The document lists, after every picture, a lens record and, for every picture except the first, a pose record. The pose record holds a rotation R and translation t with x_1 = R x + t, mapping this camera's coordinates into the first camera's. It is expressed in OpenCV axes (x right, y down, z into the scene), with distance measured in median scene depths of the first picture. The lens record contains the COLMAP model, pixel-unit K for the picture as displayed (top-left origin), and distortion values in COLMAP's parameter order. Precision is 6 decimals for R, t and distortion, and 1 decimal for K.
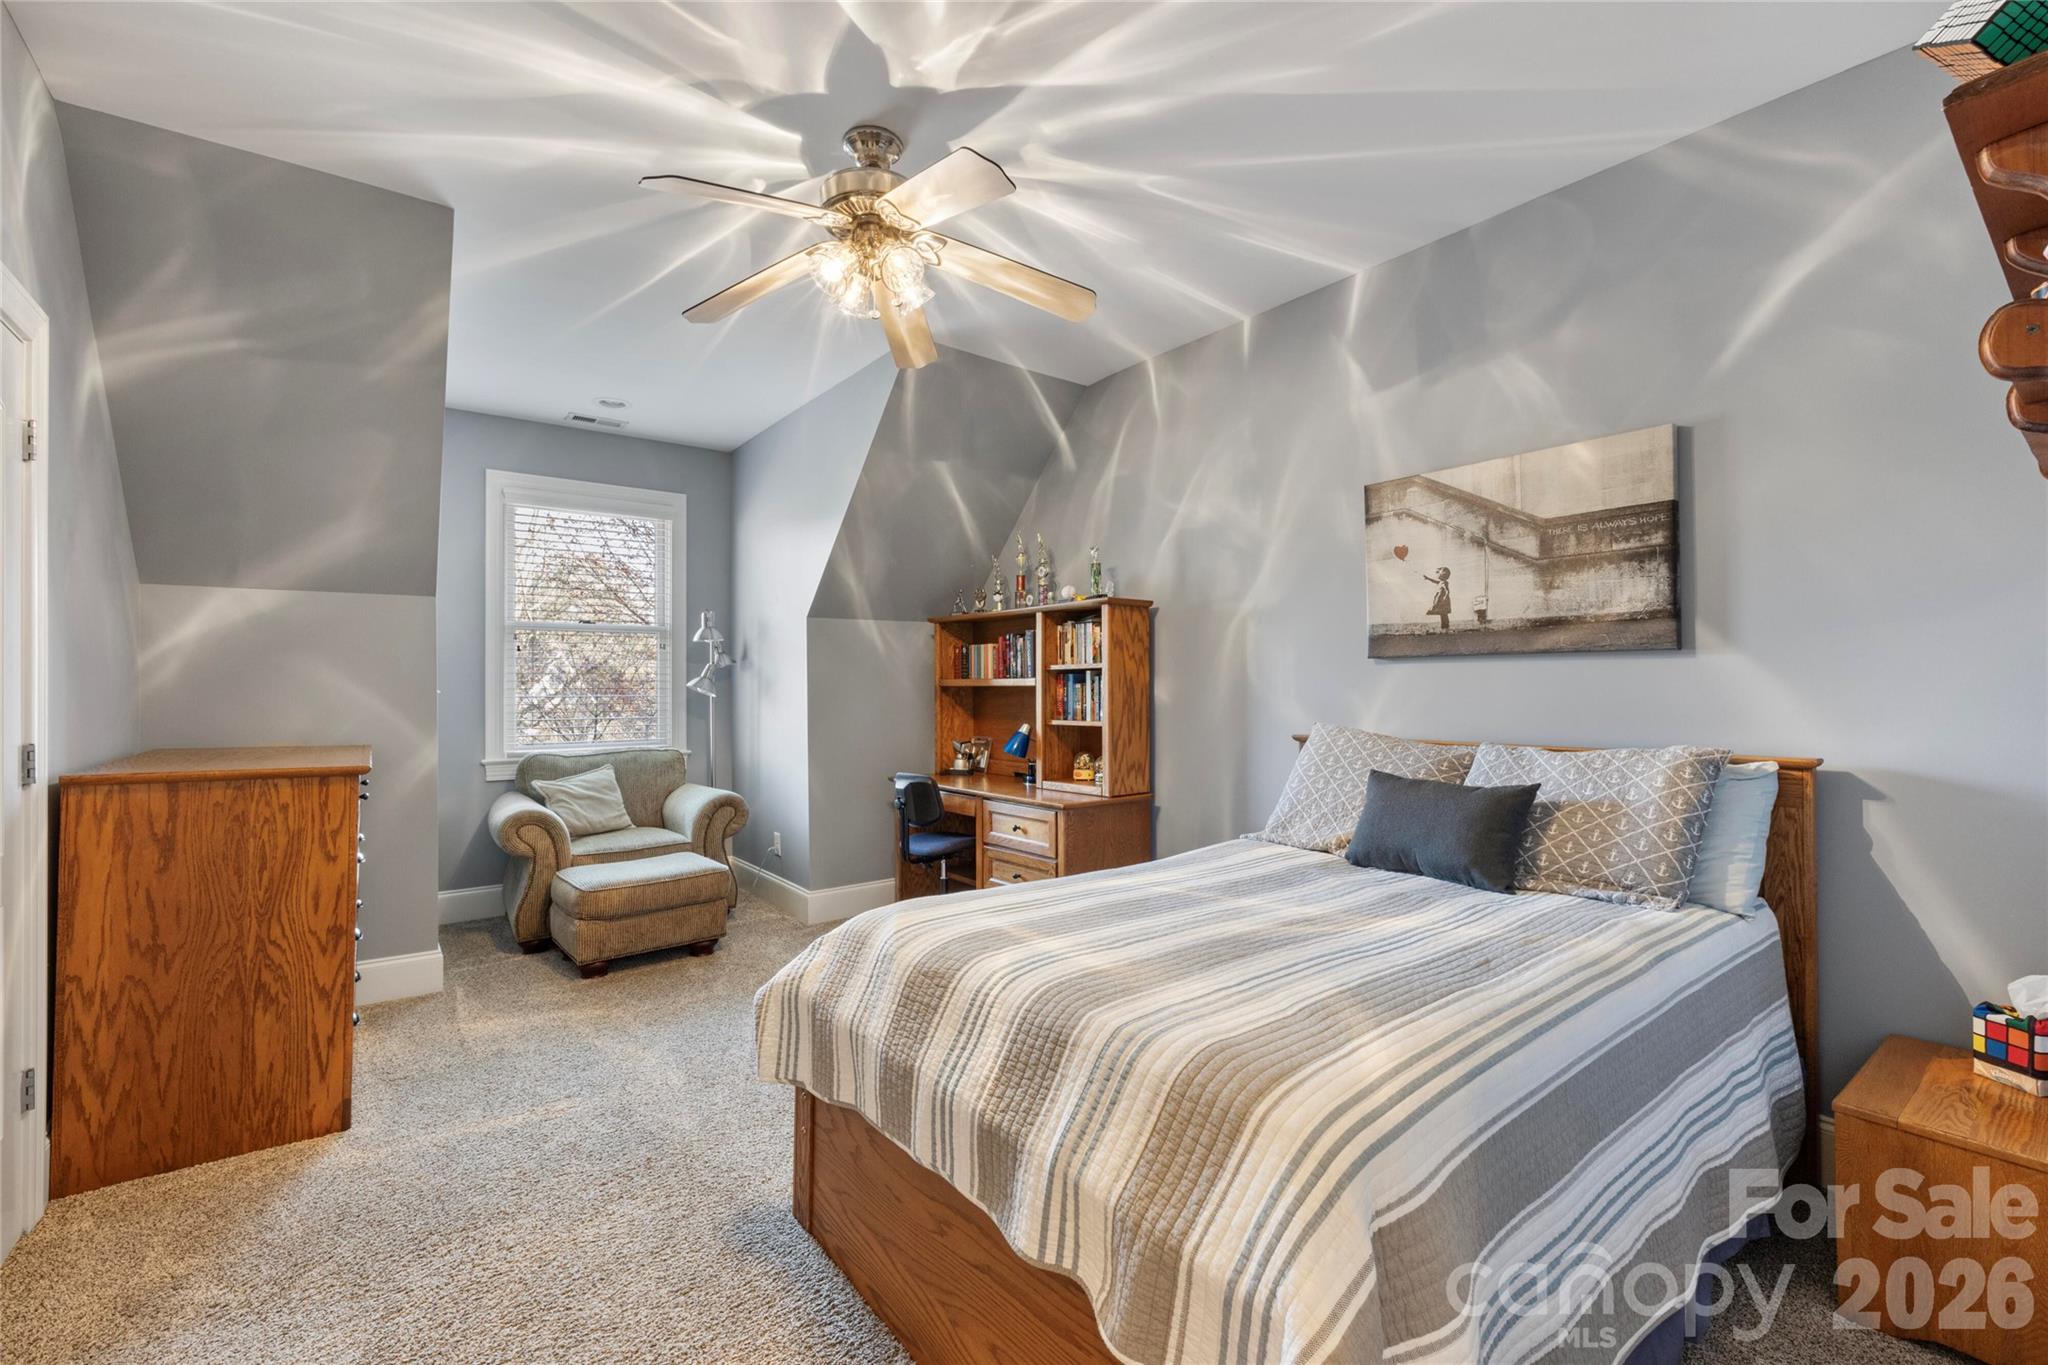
lens RADIAL K [[875.1, 0, 1029.0], [0, 875.1, 683.4], [0, 0, 1]] dist [-0.000163, -0.000027]
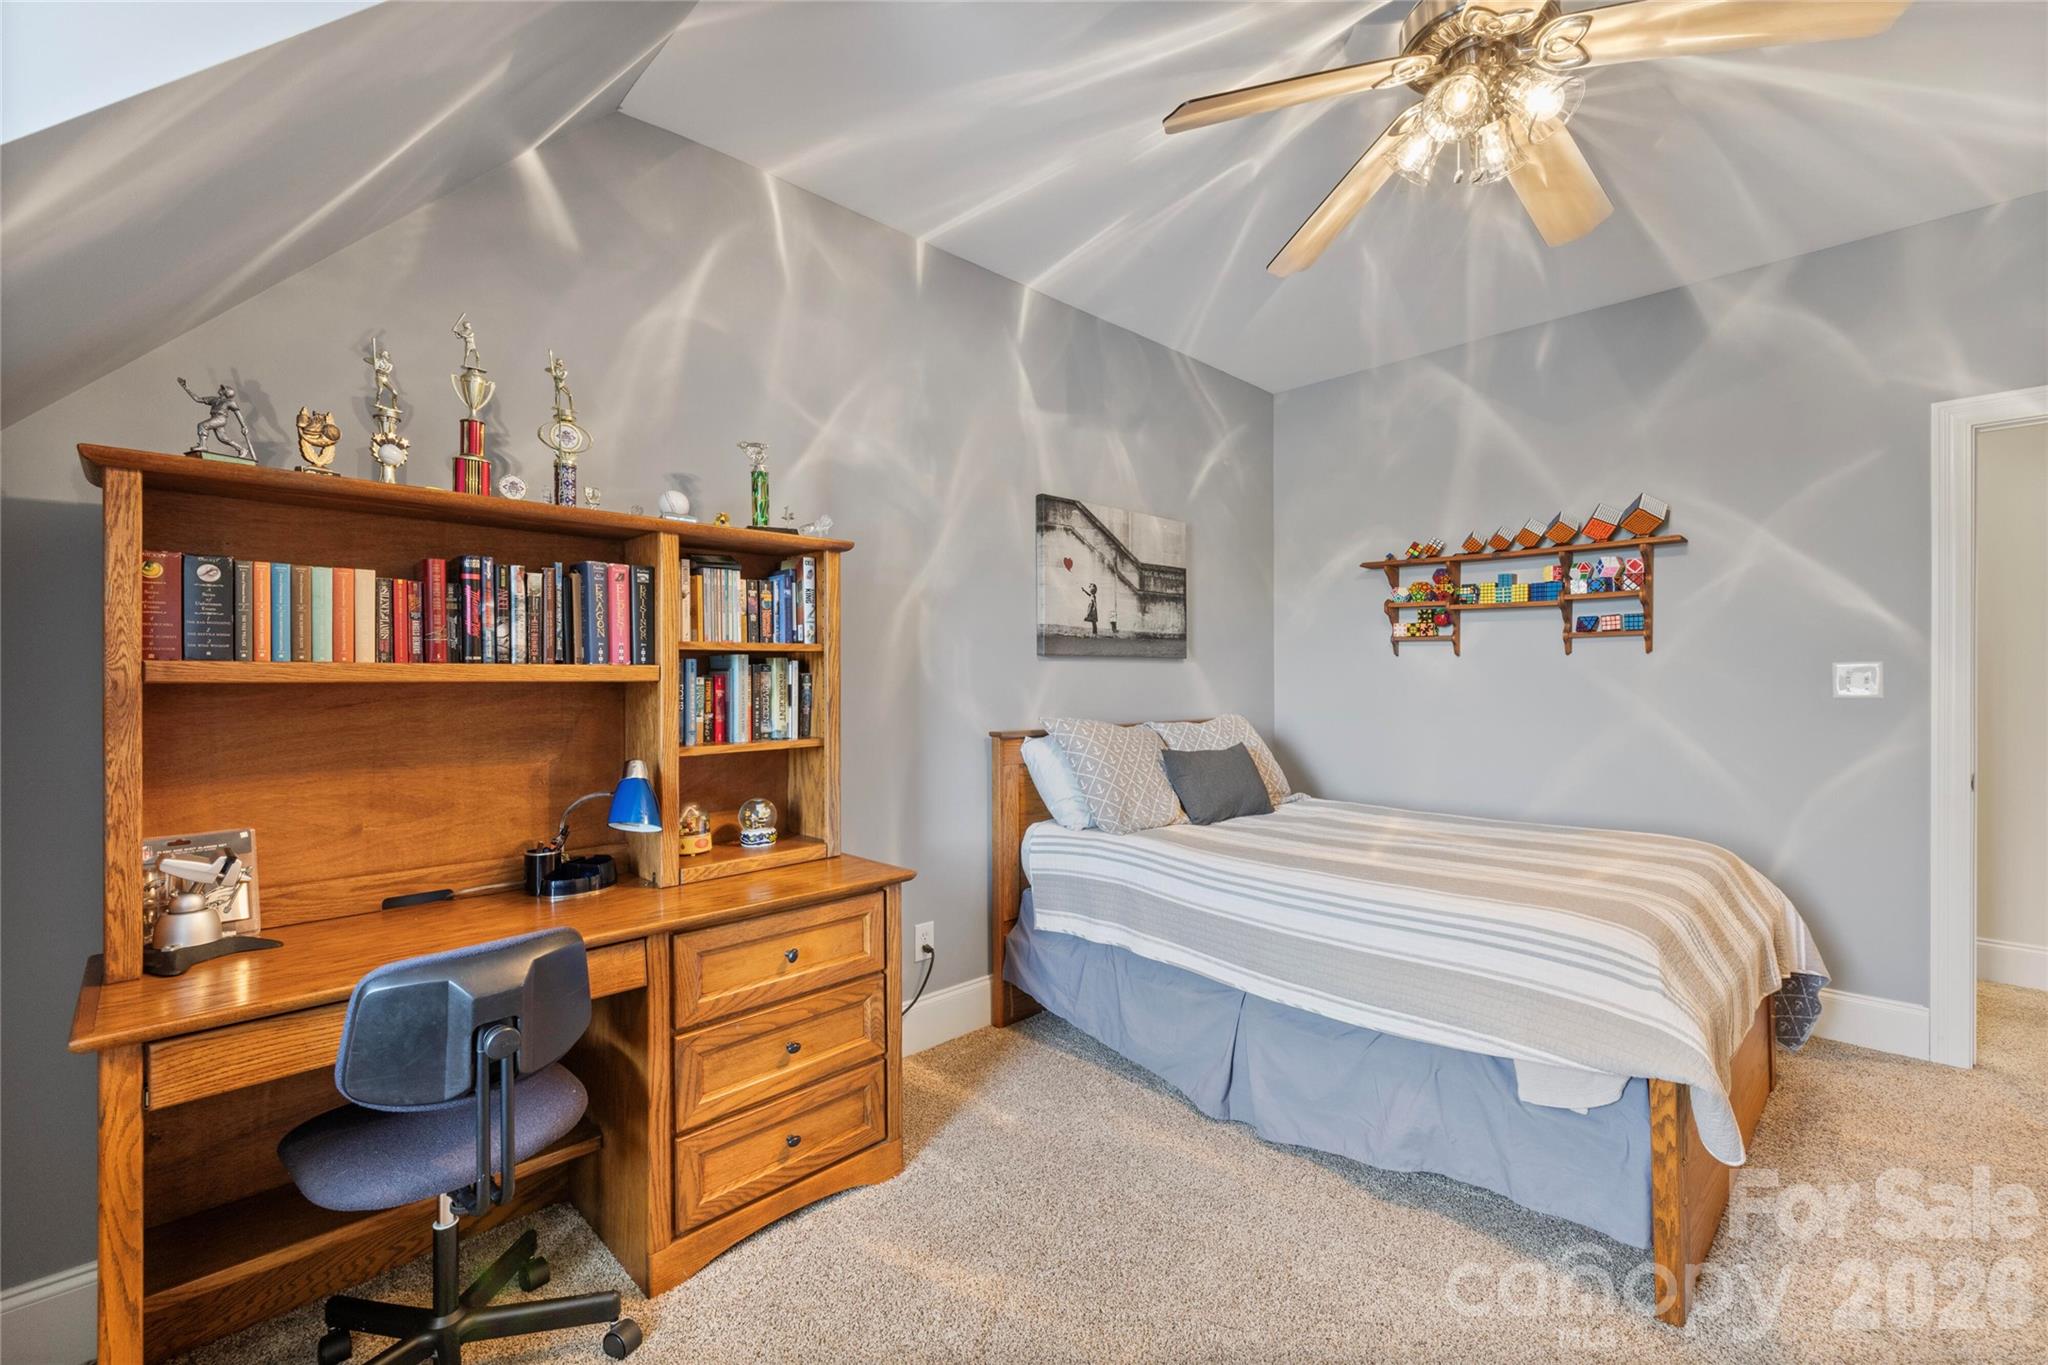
lens RADIAL K [[875.1, 0, 1029.0], [0, 875.1, 683.4], [0, 0, 1]] dist [-0.000163, -0.000027]
pose [[-0.119710, -0.002478, 0.992806, -0.709163], [-0.000505, 0.999997, 0.002435, 0.003743], [-0.992809, -0.000210, -0.119711, 1.199506]]
